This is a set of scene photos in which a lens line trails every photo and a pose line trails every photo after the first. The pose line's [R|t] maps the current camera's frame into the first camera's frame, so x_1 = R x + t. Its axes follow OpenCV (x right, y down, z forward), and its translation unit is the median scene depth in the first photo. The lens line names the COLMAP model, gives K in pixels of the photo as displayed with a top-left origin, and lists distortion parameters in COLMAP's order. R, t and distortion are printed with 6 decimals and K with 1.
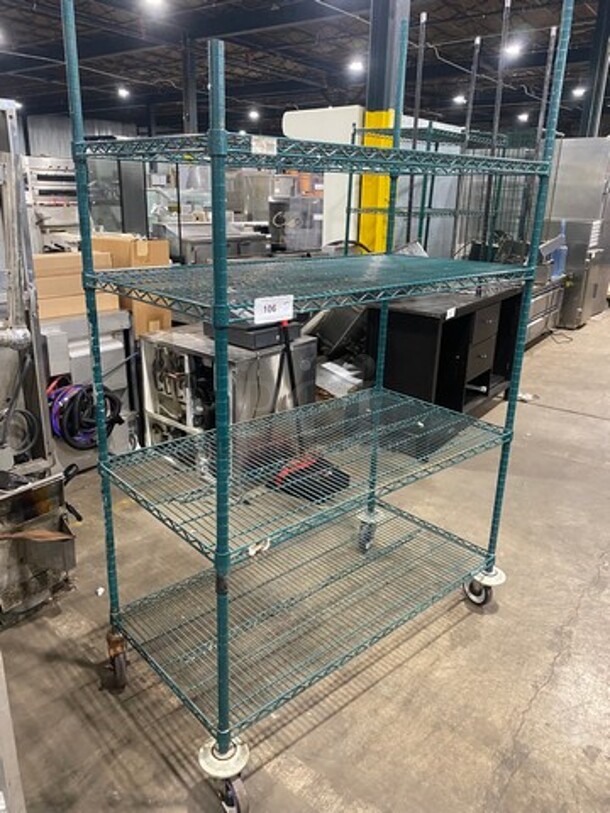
lens RADIAL K [[608.6, 0, 305.0], [0, 608.6, 406.5], [0, 0, 1]] dist [0.069580, -0.113179]
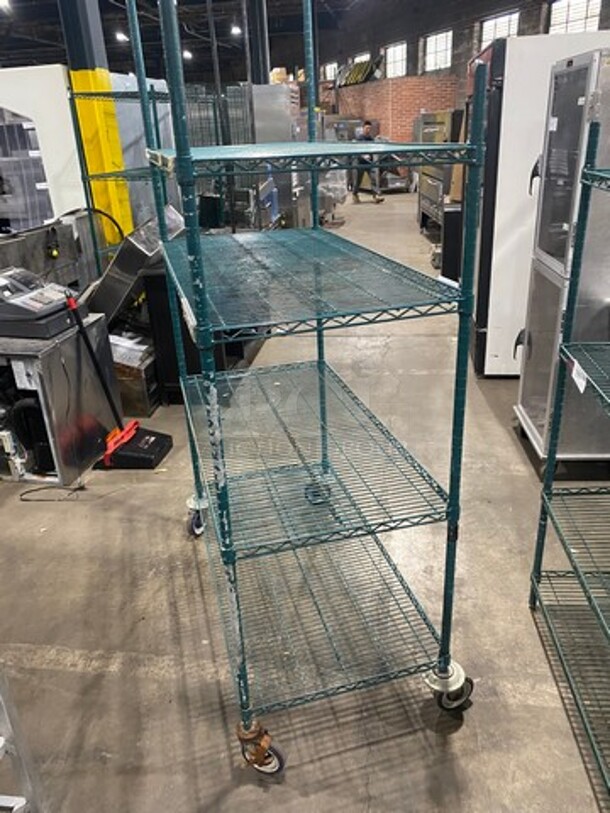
lens RADIAL K [[613.9, 0, 309.5], [0, 613.9, 416.6], [0, 0, 1]] dist [0.003199, 0.001164]
pose [[0.880224, -0.252038, 0.402099, -0.094711], [0.211026, 0.966808, 0.144048, -0.016371], [-0.425058, -0.041941, 0.904194, -0.052434]]
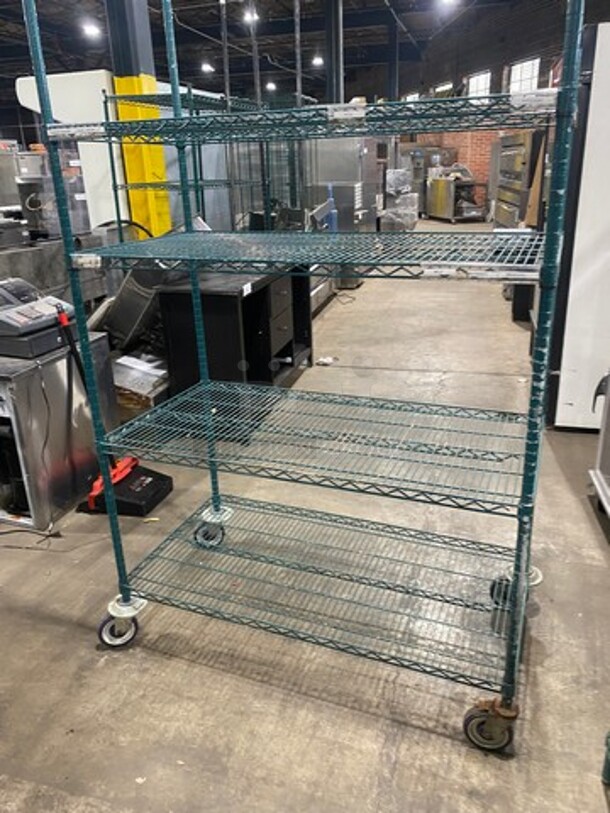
lens RADIAL K [[613.6, 0, 309.8], [0, 613.6, 406.7], [0, 0, 1]] dist [0.007691, -0.001506]
pose [[0.932390, -0.176009, 0.315704, -0.003944], [0.163450, 0.984338, 0.066052, -0.012943], [-0.322385, -0.009984, 0.946556, 0.041260]]
